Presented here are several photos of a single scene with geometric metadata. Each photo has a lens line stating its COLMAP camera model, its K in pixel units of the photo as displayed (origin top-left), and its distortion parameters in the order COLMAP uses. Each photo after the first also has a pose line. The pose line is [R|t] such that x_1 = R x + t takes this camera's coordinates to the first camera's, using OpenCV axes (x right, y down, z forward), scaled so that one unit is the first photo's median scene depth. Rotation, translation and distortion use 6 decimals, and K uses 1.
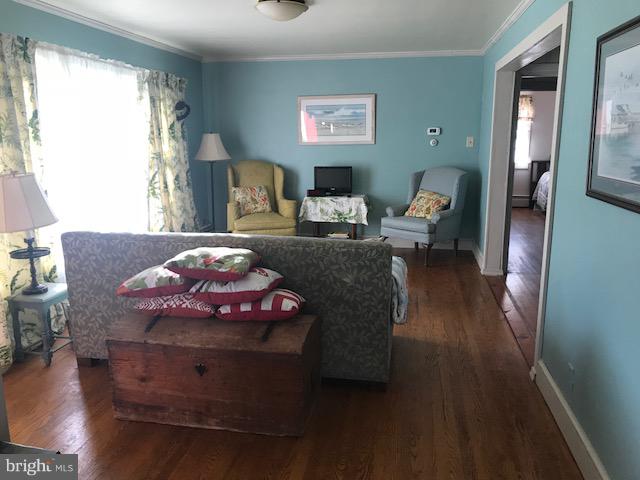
lens RADIAL K [[521.5, 0, 320.9], [0, 521.5, 240.3], [0, 0, 1]] dist [0.043261, -0.052941]
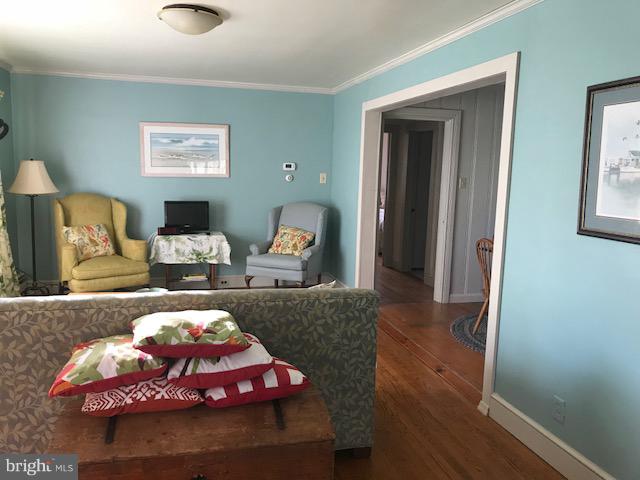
lens RADIAL K [[521.5, 0, 318.2], [0, 521.5, 240.3], [0, 0, 1]] dist [0.043261, -0.052941]
pose [[0.908759, -0.030035, 0.416239, -0.159789], [0.055234, 0.997289, -0.048627, -0.019909], [-0.413650, 0.067181, 0.907954, 0.102801]]
